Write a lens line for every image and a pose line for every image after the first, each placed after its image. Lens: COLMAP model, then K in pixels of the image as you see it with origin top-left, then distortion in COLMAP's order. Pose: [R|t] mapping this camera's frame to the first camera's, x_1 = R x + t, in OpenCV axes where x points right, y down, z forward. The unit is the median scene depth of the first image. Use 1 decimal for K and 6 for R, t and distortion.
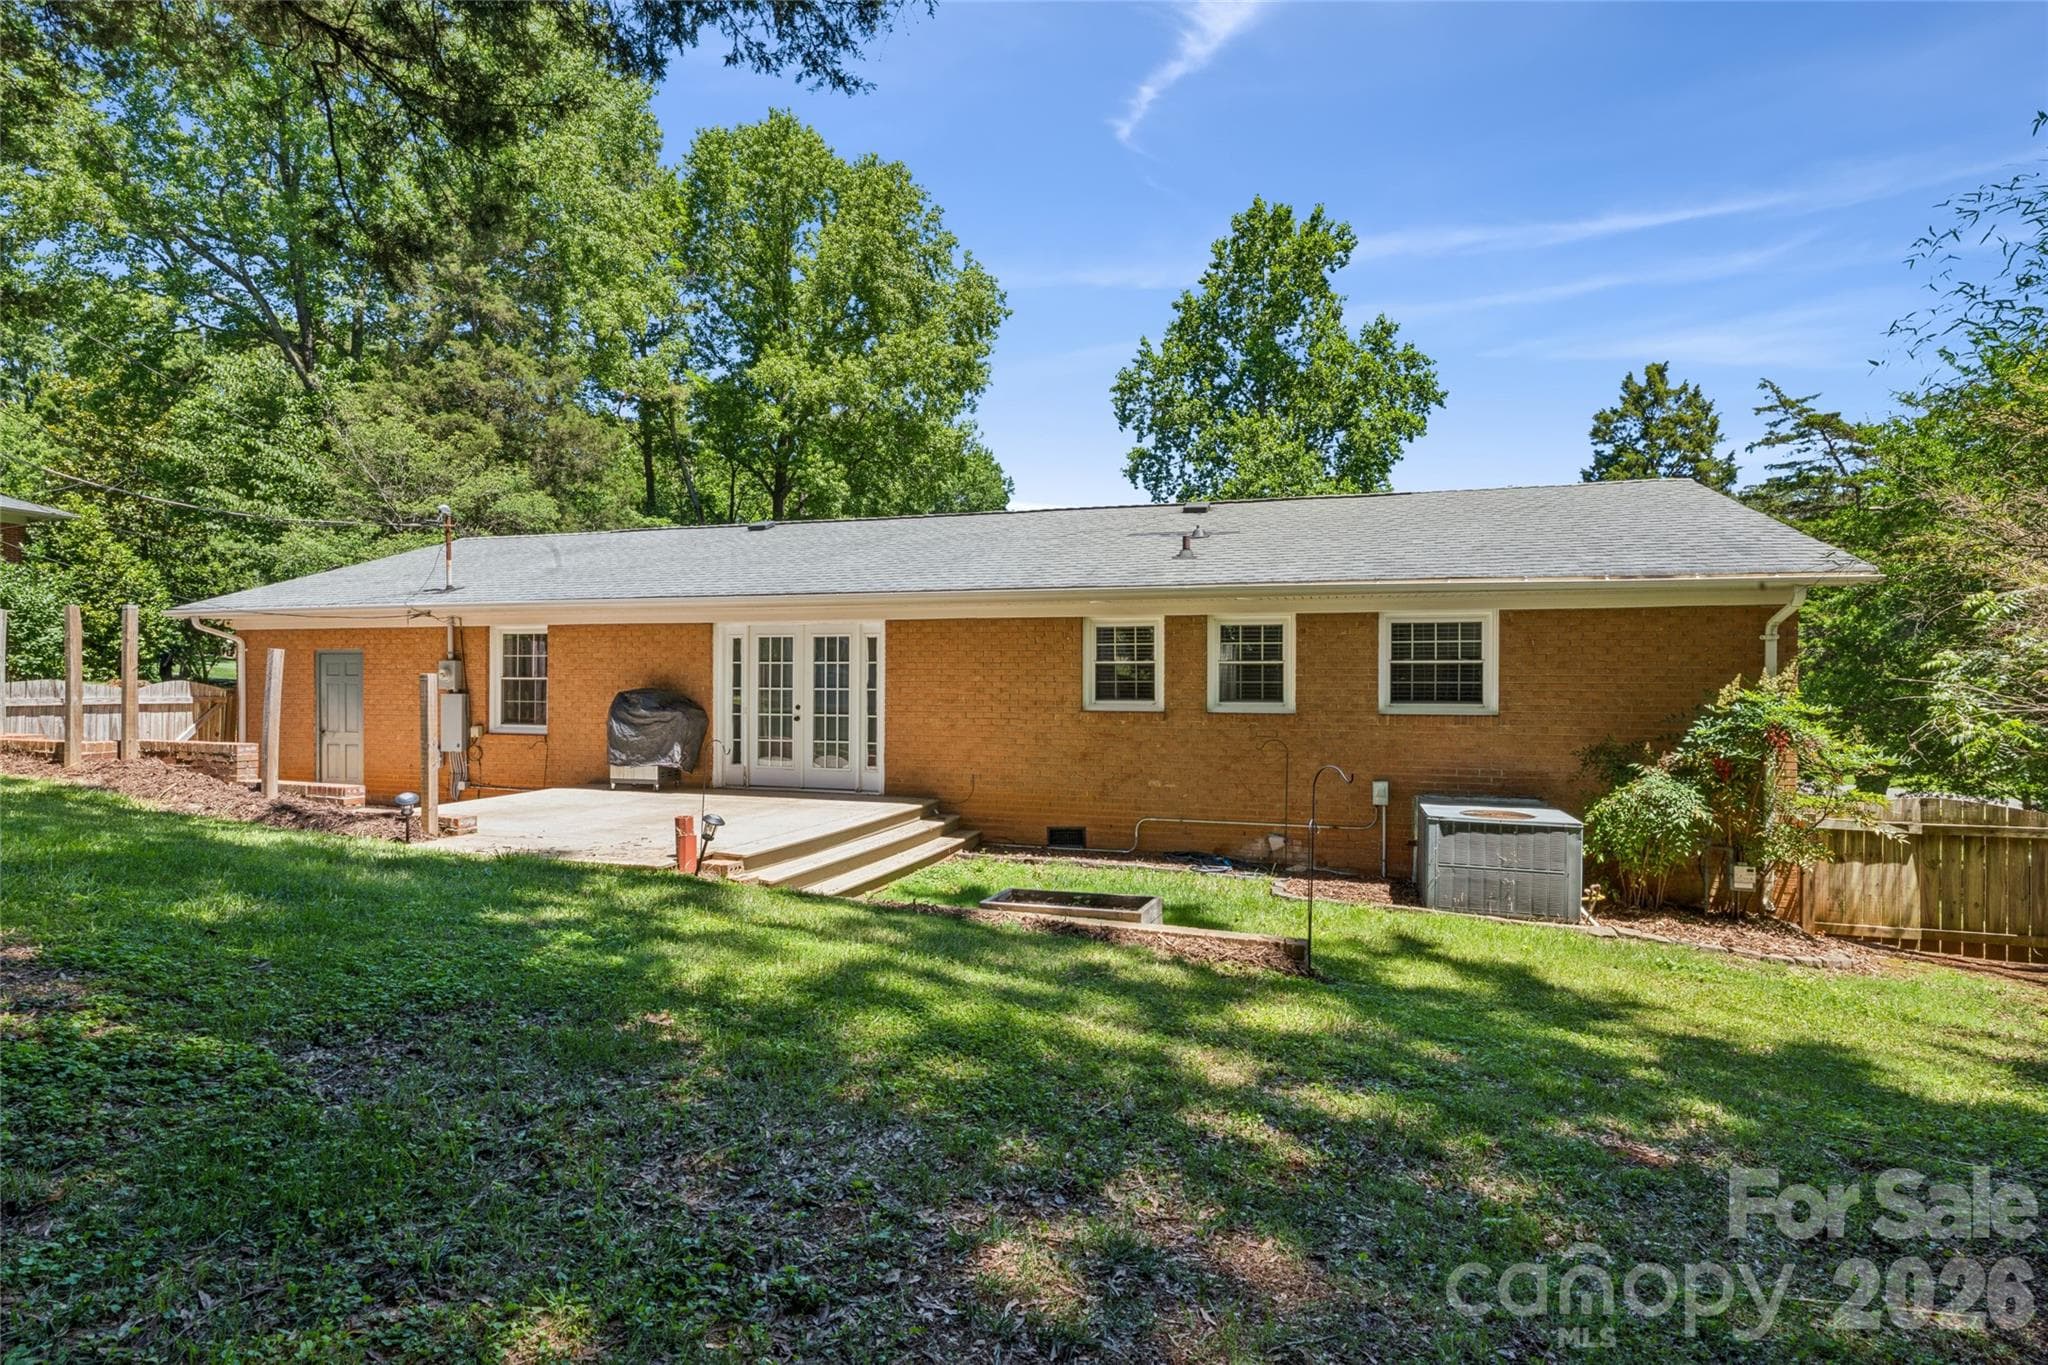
lens RADIAL K [[1007.6, 0, 1024.0], [0, 1007.6, 682.5], [0, 0, 1]] dist [0.001723, -0.000284]
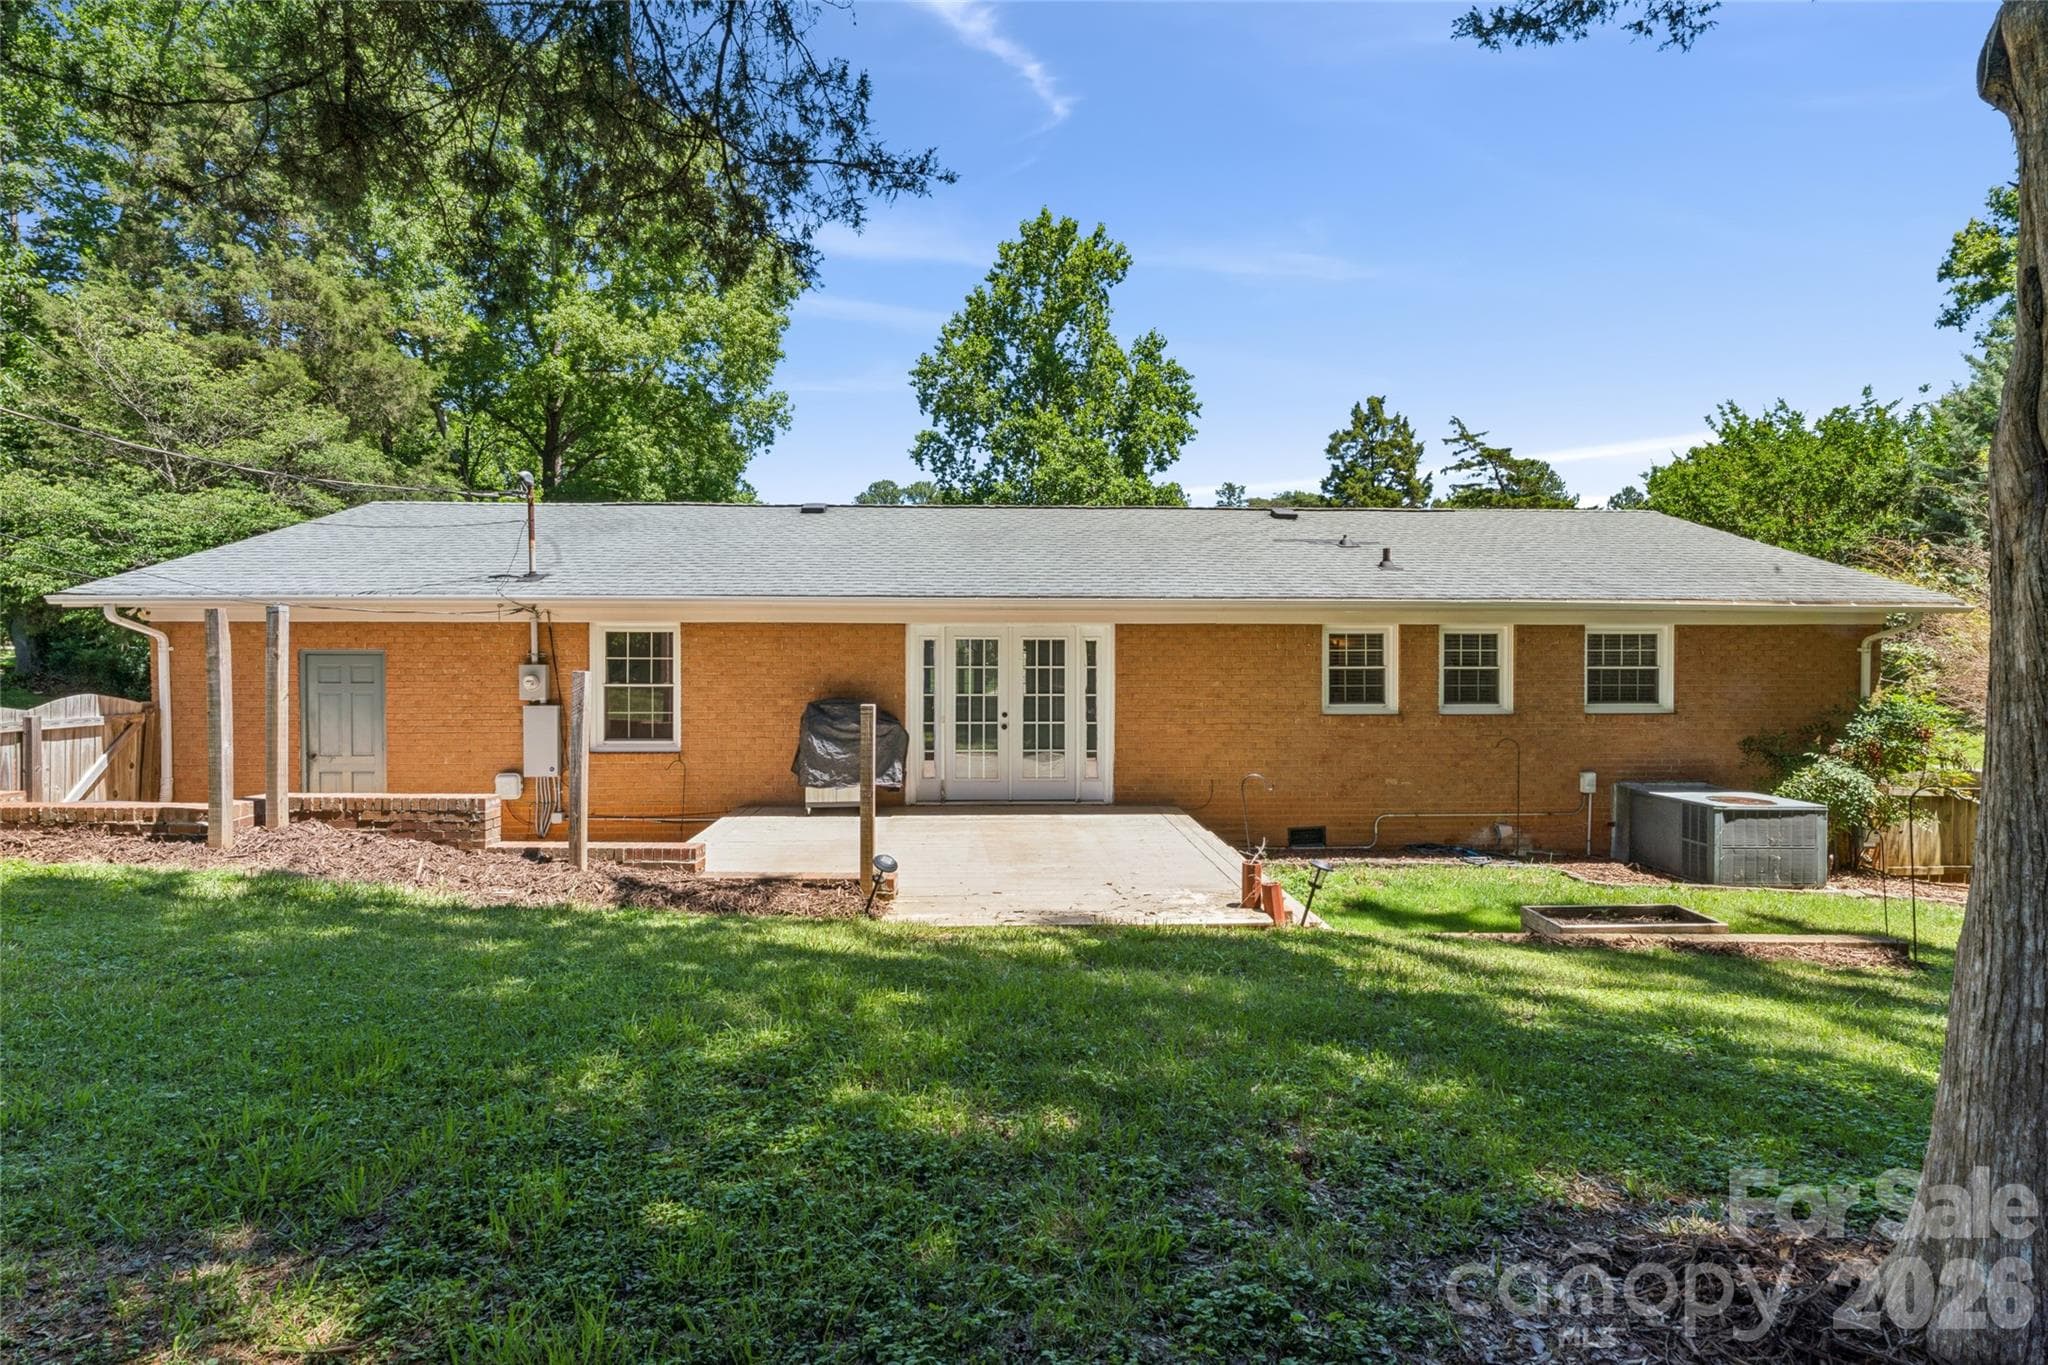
lens RADIAL K [[950.7, 0, 1027.2], [0, 950.7, 655.2], [0, 0, 1]] dist [0.000348, 0.000281]
pose [[0.940595, -0.005526, 0.339484, -0.241336], [0.002843, 0.999961, 0.008399, -0.018187], [-0.339518, -0.006935, 0.940574, 0.077856]]
